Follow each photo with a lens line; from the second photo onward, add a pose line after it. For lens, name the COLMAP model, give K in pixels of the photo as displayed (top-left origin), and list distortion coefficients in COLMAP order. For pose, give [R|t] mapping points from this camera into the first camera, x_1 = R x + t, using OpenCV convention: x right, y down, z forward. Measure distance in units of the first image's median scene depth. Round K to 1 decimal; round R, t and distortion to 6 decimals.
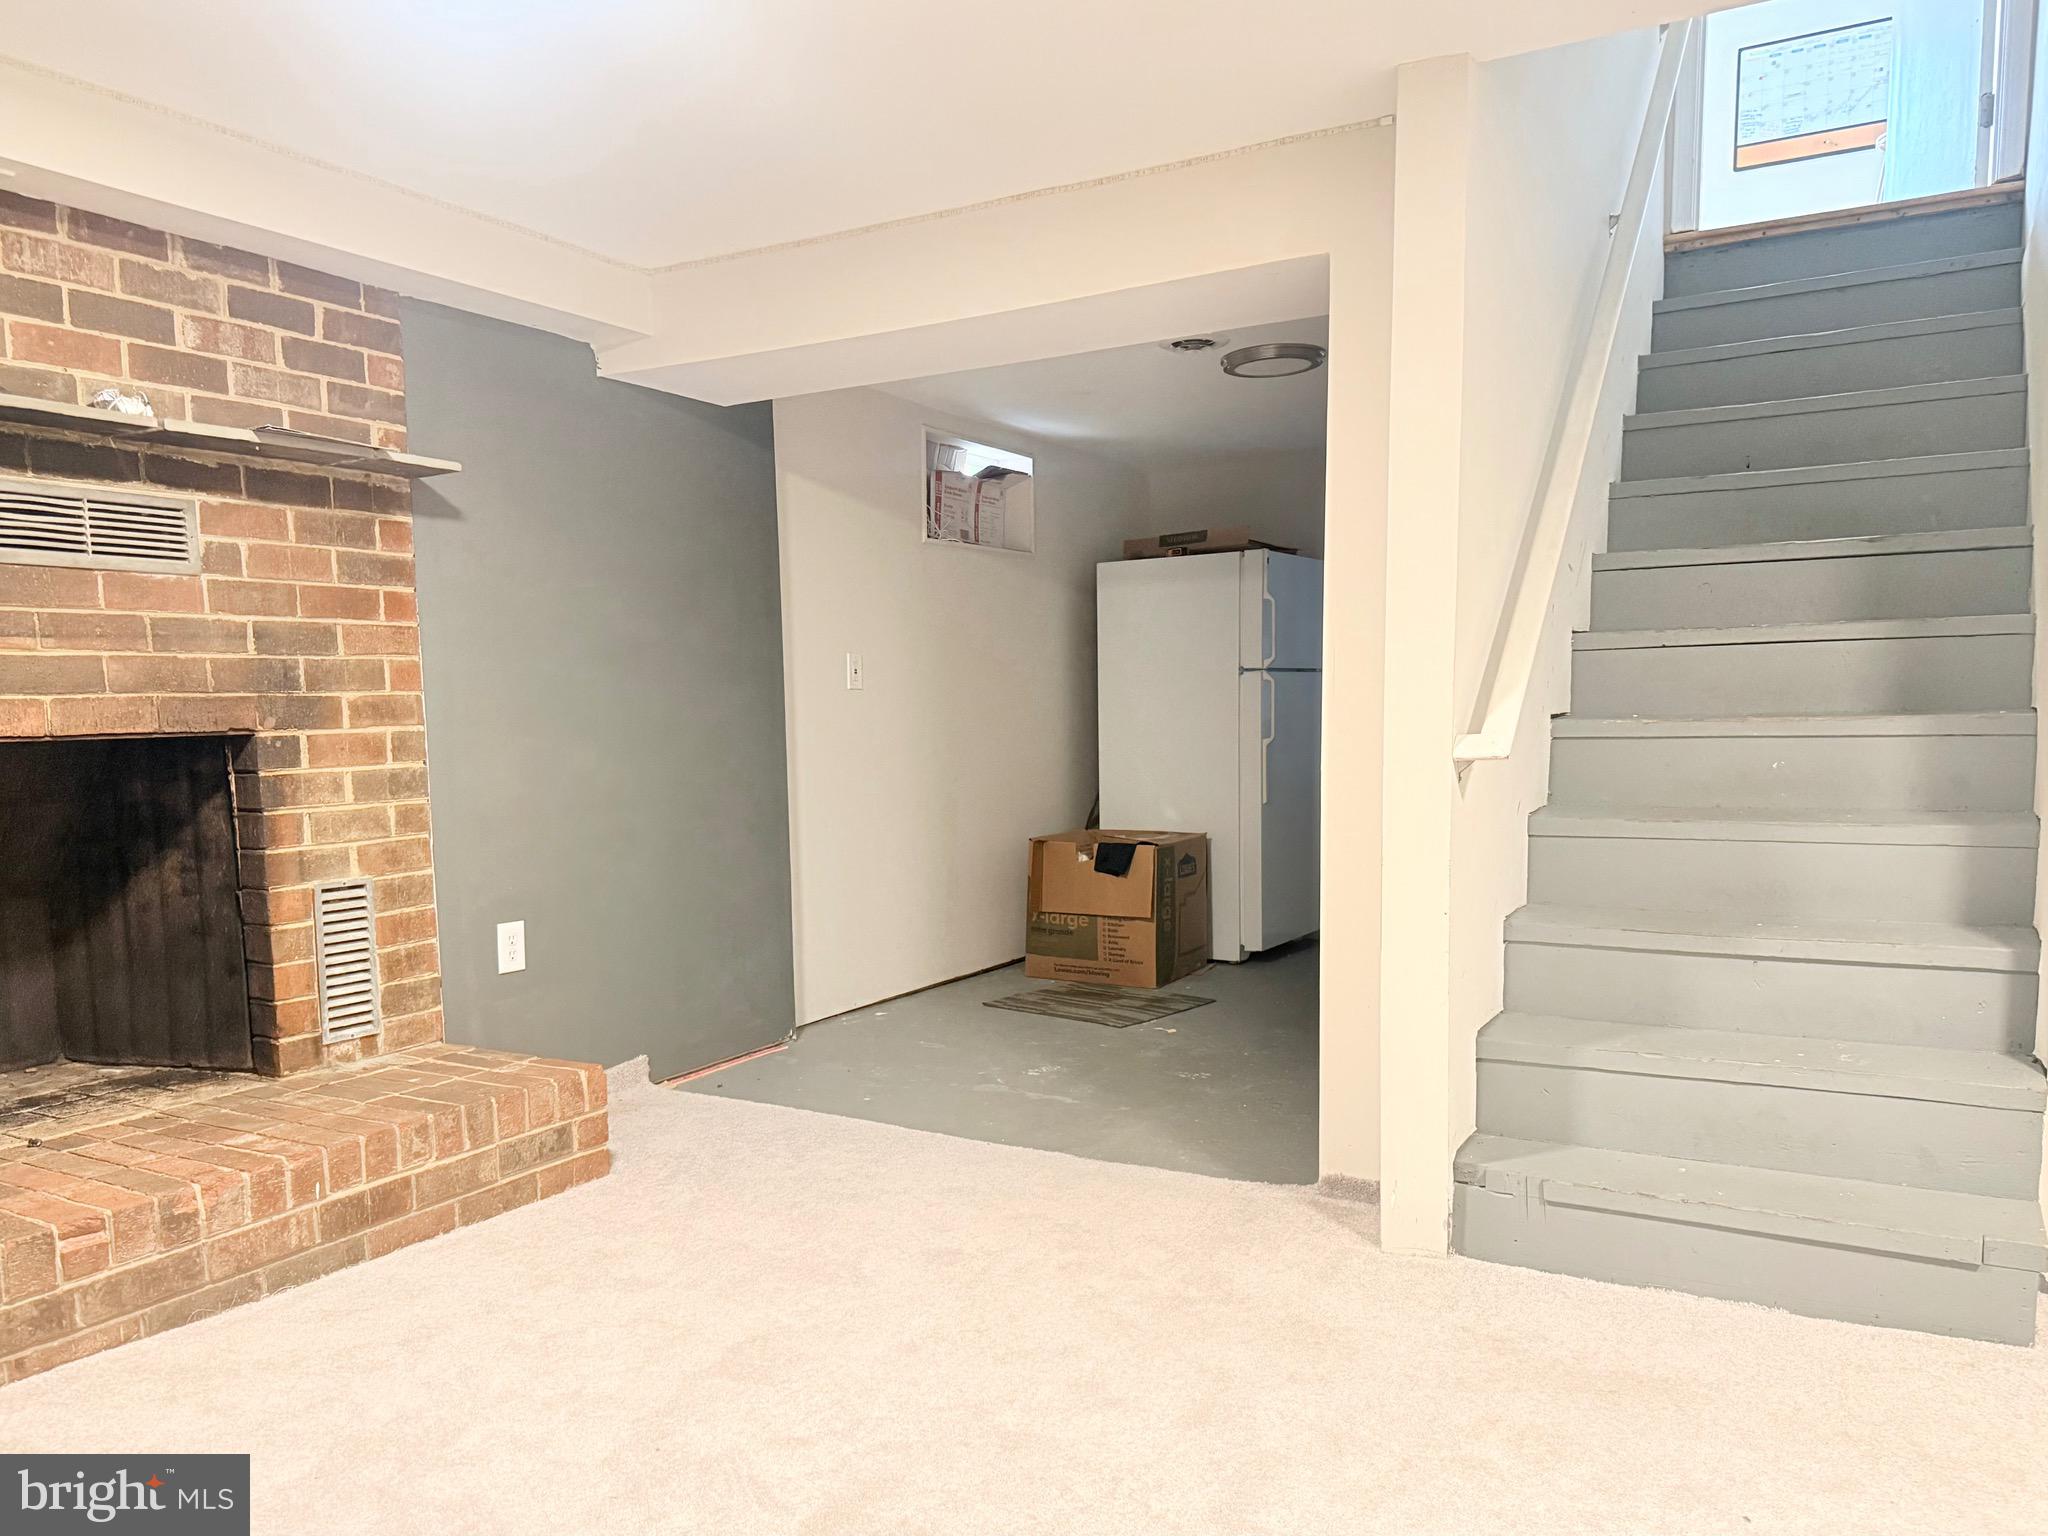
lens RADIAL K [[1524.6, 0, 1023.1], [0, 1524.6, 878.0], [0, 0, 1]] dist [-0.001166, -0.008587]
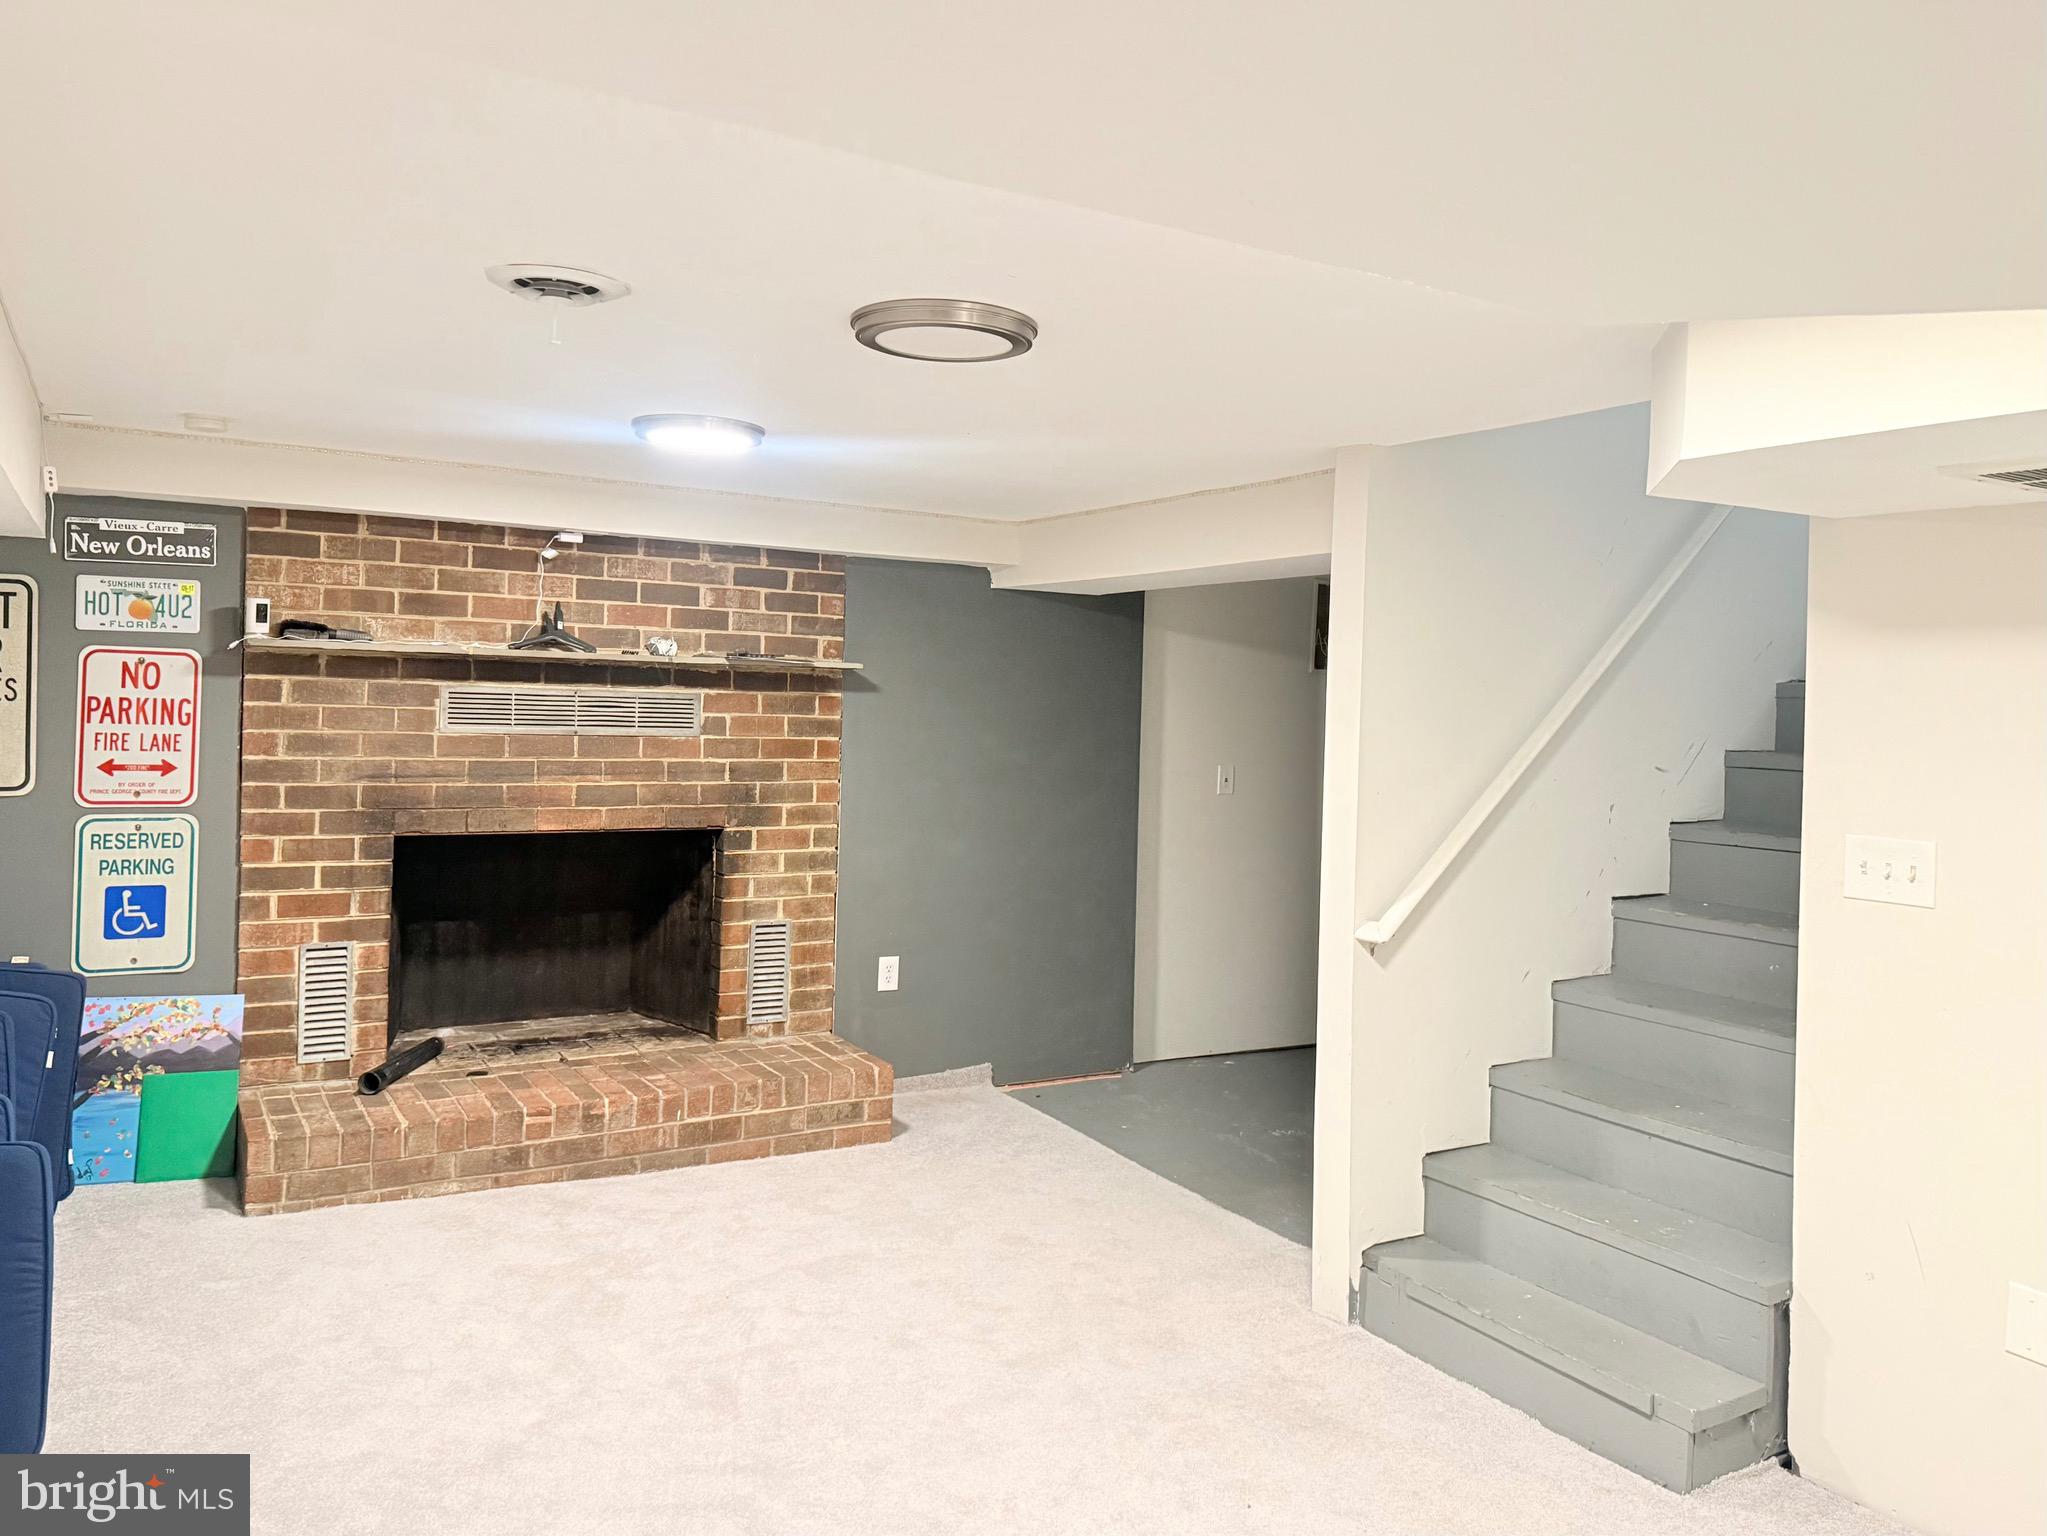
lens RADIAL K [[1516.0, 0, 1024.7], [0, 1516.0, 717.2], [0, 0, 1]] dist [0.118033, -0.003830]
pose [[0.868169, 0.047281, -0.494011, 0.585445], [-0.101086, 0.991429, -0.082760, -0.109140], [0.485864, 0.121788, 0.865508, -0.288584]]
